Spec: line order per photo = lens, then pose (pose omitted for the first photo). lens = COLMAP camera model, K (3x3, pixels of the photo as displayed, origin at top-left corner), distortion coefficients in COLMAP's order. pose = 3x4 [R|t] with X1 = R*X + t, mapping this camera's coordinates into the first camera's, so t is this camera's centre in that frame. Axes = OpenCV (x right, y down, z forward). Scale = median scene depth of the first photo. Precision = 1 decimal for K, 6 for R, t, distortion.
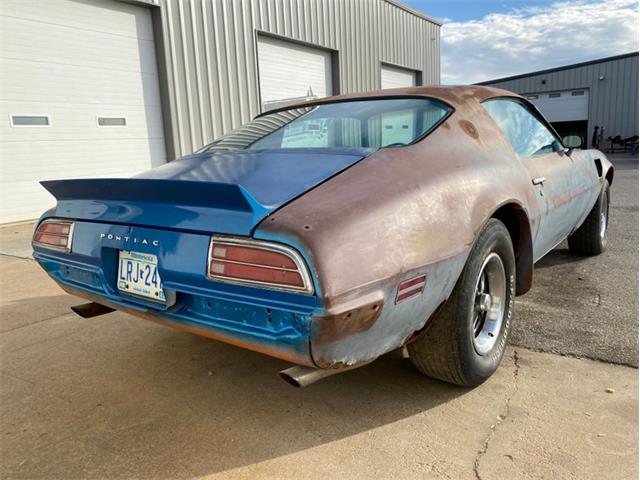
lens RADIAL K [[479.1, 0, 321.8], [0, 479.1, 238.3], [0, 0, 1]] dist [0.085495, -0.175450]
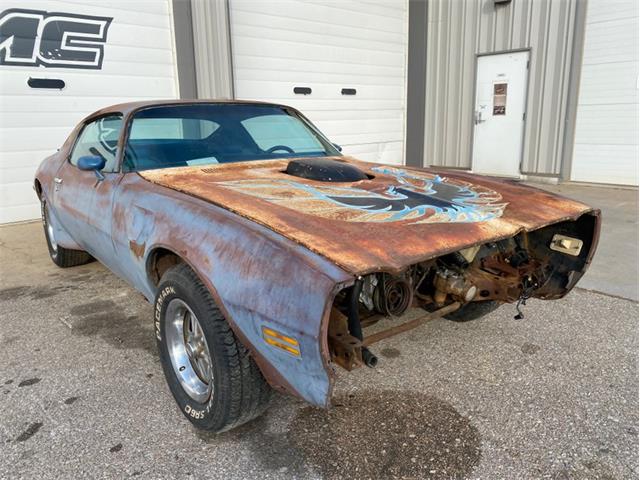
lens RADIAL K [[489.4, 0, 320.2], [0, 489.4, 230.6], [0, 0, 1]] dist [0.016148, -0.003763]
pose [[-0.248566, 0.264199, -0.931887, 1.207992], [-0.148036, 0.940418, 0.306104, -0.397223], [0.957236, 0.214040, -0.194645, 1.500830]]
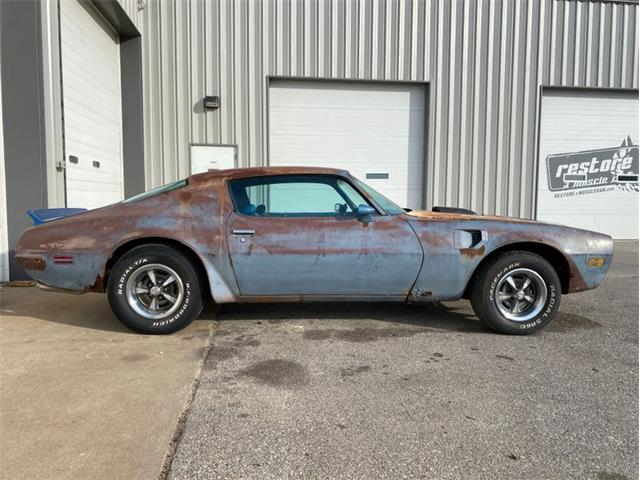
lens RADIAL K [[479.1, 0, 321.8], [0, 479.1, 238.3], [0, 0, 1]] dist [0.085495, -0.175450]
pose [[0.662628, 0.107437, -0.741203, 1.256730], [-0.175067, 0.984460, -0.013812, -0.088800], [0.728200, 0.138912, 0.671139, 0.126506]]
